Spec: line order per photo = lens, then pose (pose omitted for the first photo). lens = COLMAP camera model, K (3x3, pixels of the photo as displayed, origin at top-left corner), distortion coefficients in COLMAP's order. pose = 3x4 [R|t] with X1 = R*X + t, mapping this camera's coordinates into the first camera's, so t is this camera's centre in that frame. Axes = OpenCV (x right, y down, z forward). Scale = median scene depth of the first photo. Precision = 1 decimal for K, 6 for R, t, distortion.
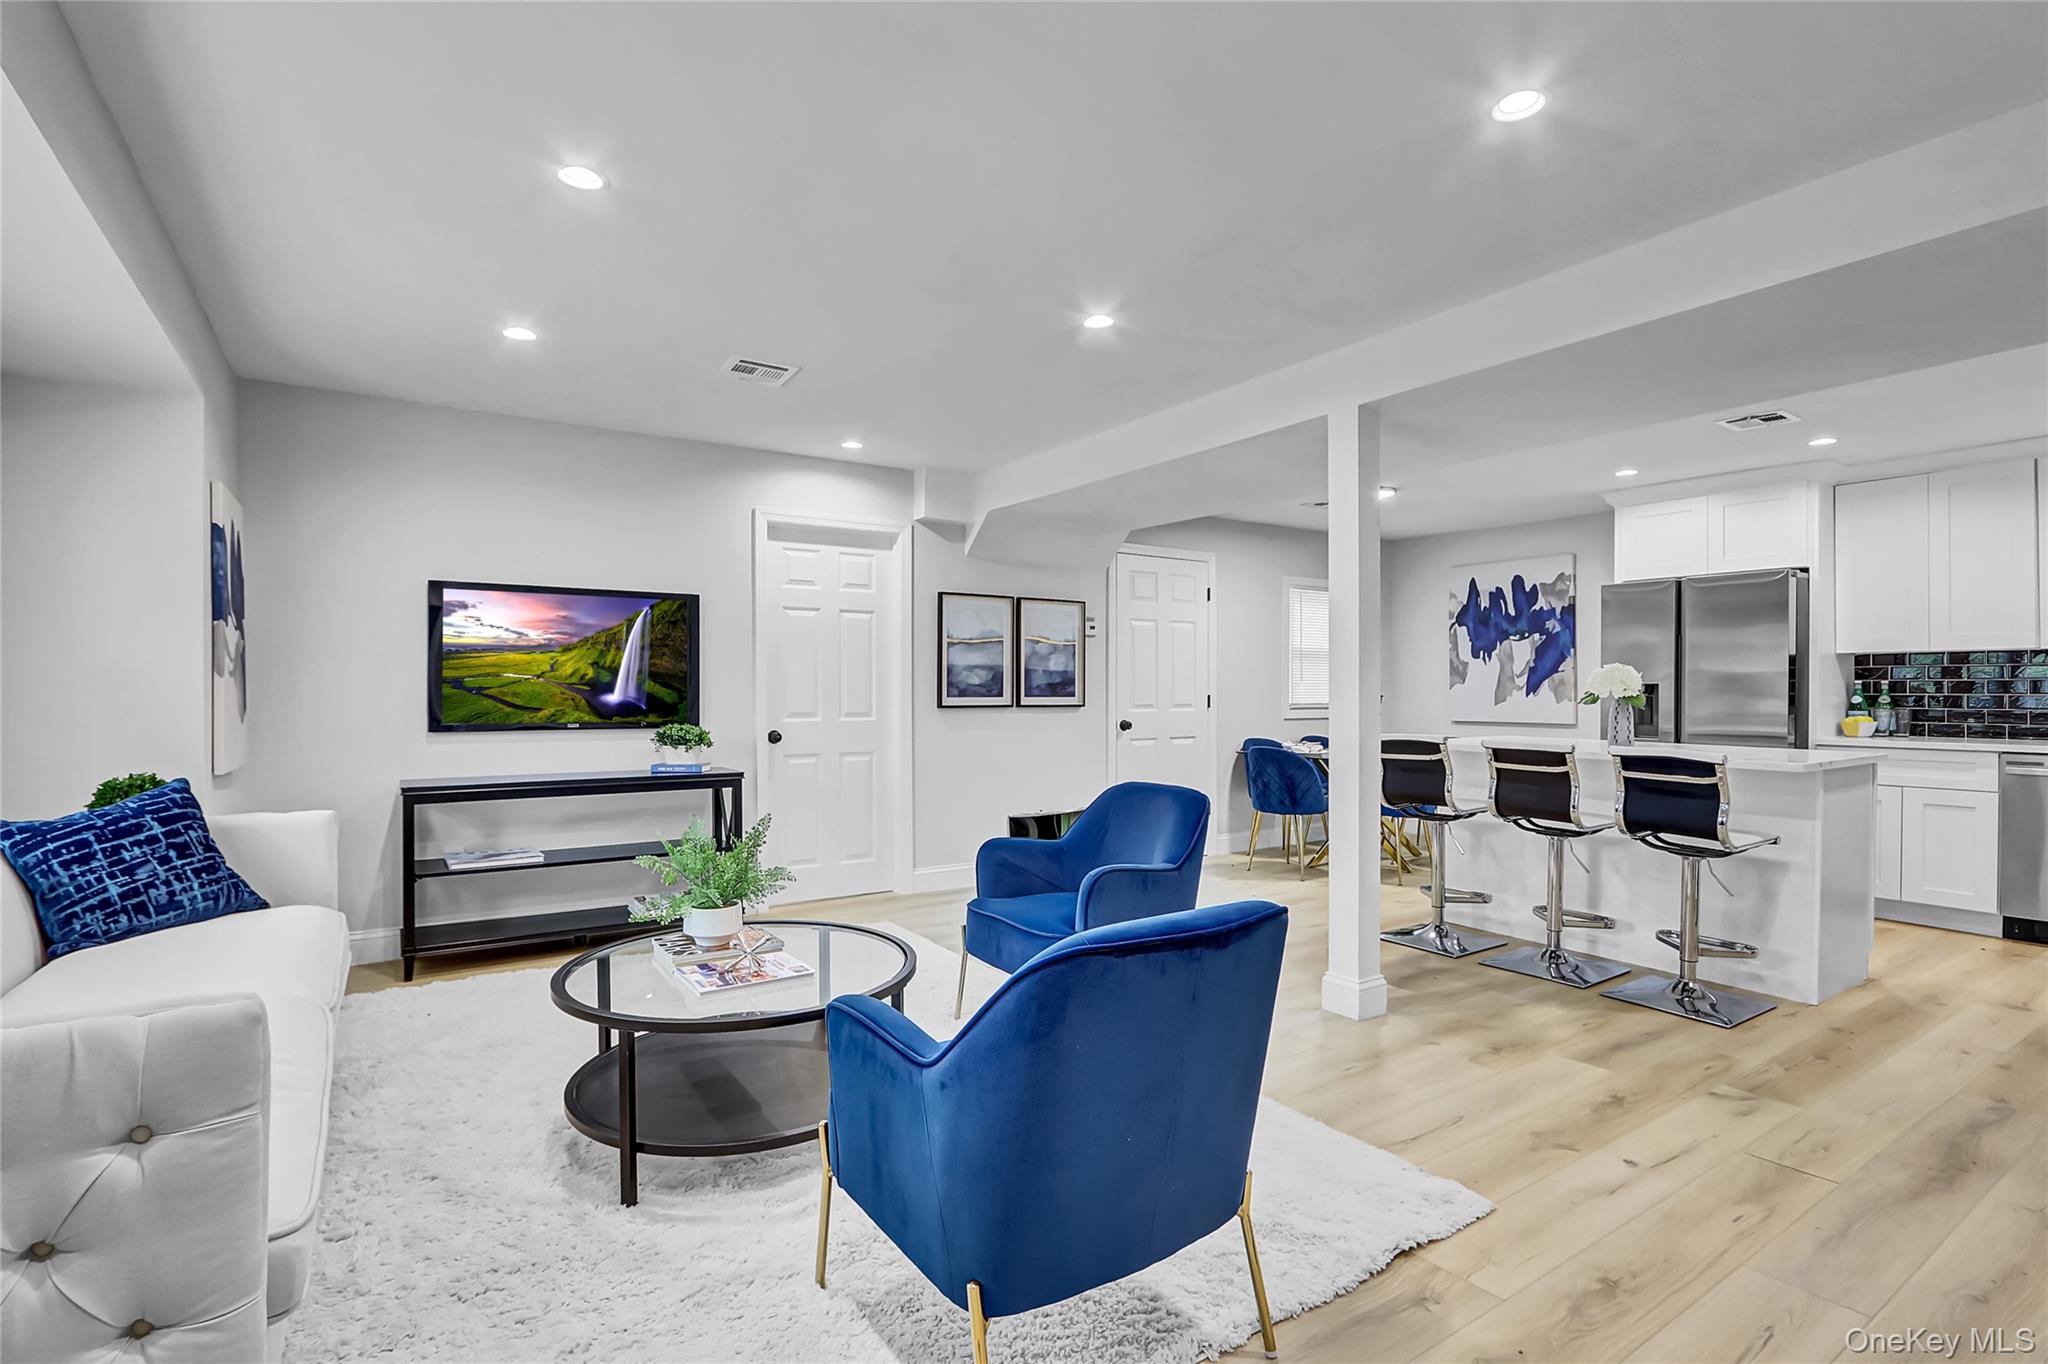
lens RADIAL K [[960.0, 0, 985.3], [0, 960.0, 693.8], [0, 0, 1]] dist [-0.015145, 0.001054]
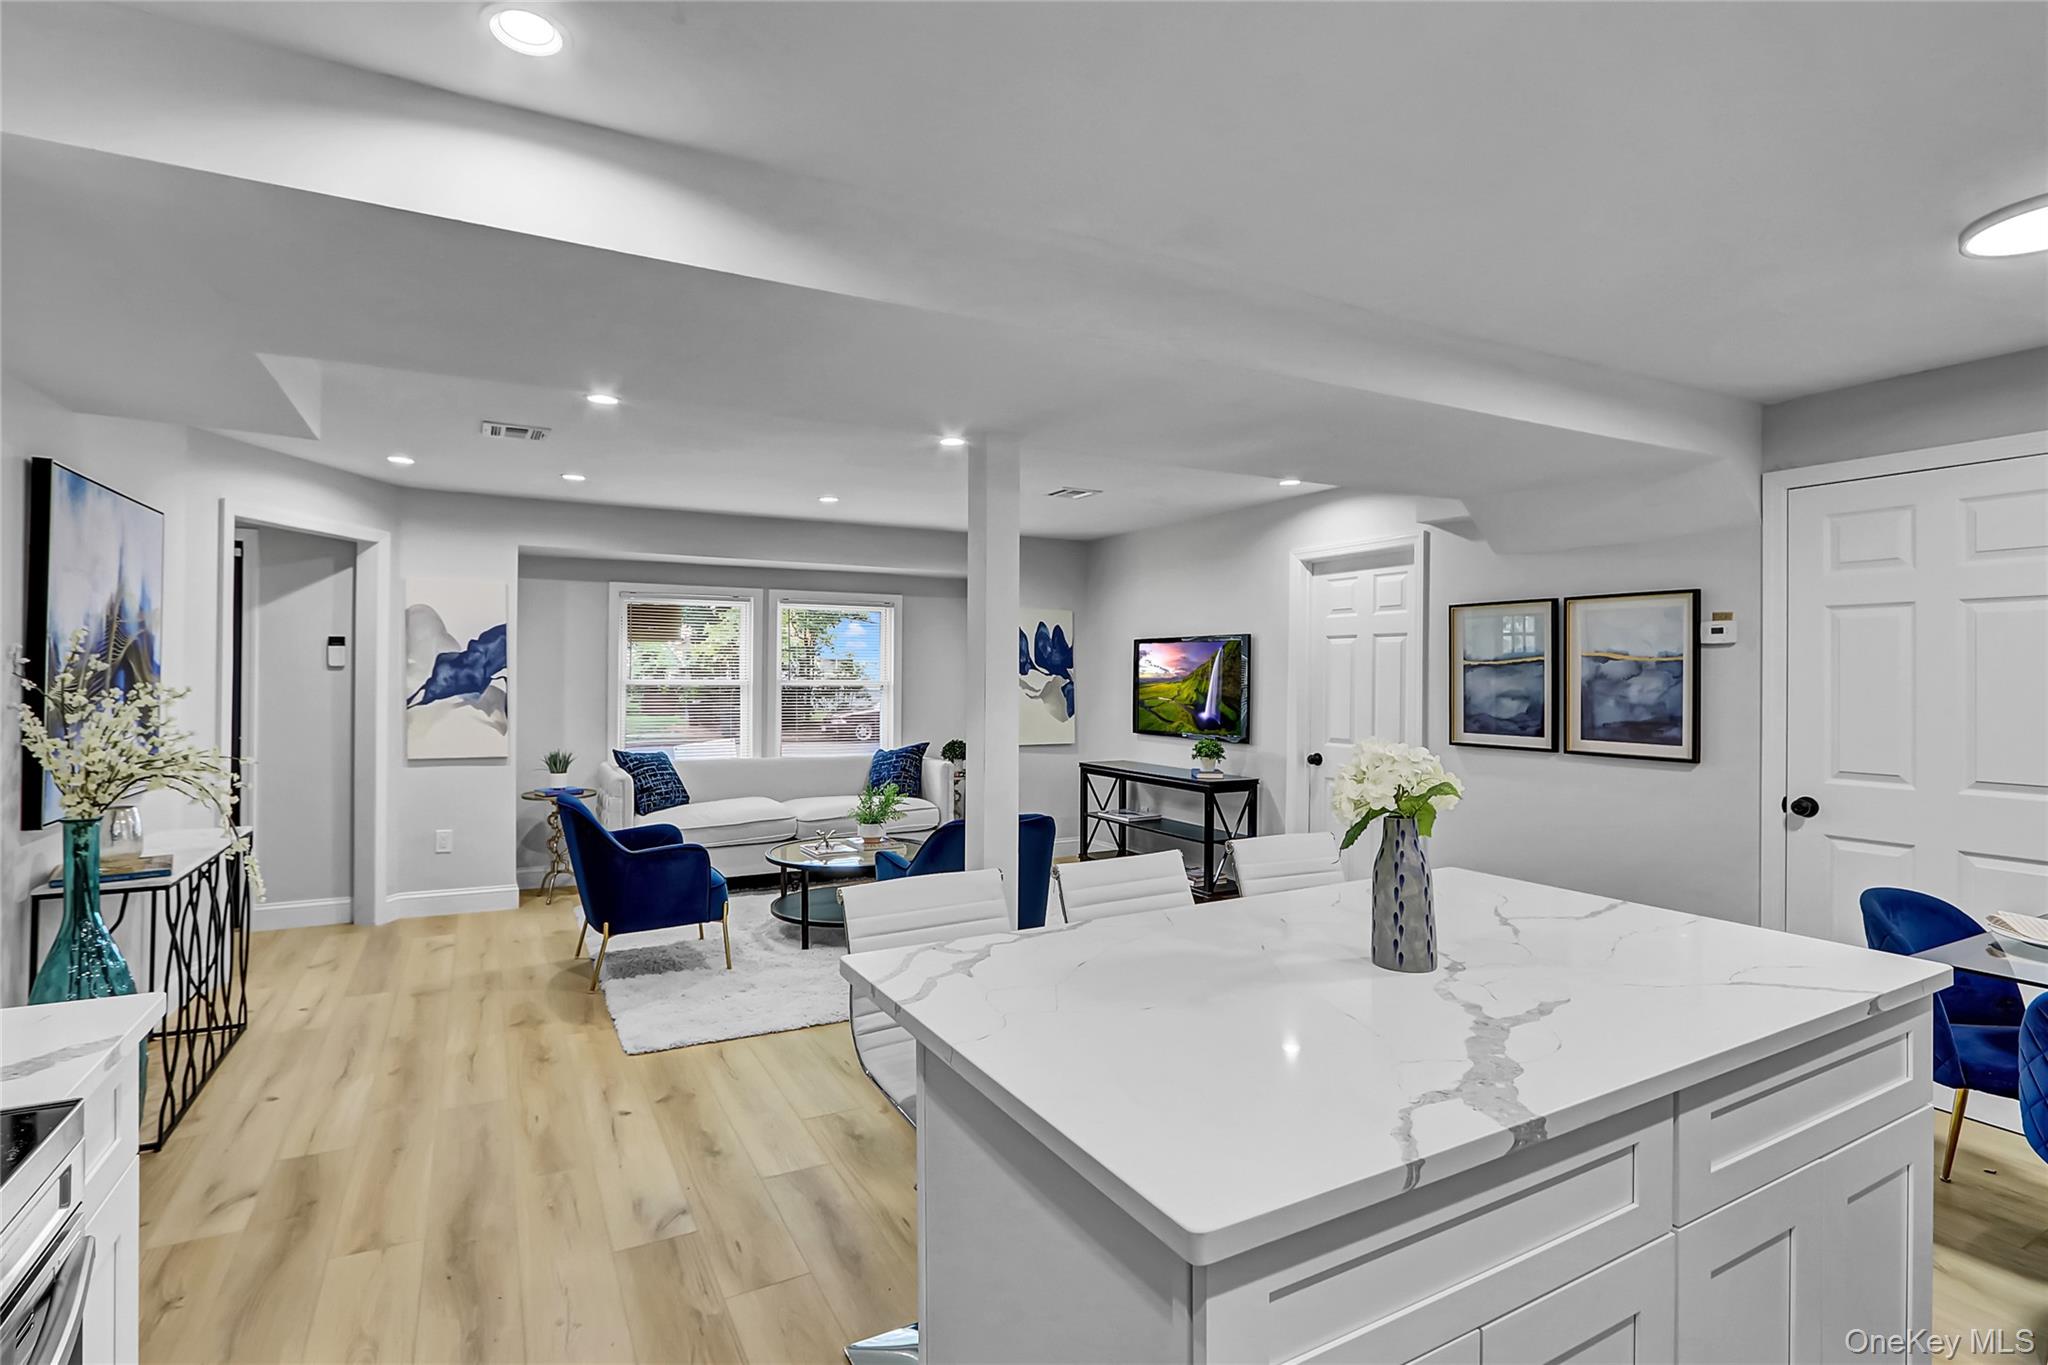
lens RADIAL K [[960.0, 0, 988.6], [0, 960.0, 669.2], [0, 0, 1]] dist [-0.015145, 0.001054]
pose [[-0.086157, -0.004347, -0.996272, 0.955008], [-0.005325, 0.999978, -0.003902, -0.052924], [0.996267, 0.004969, -0.086178, 0.791641]]
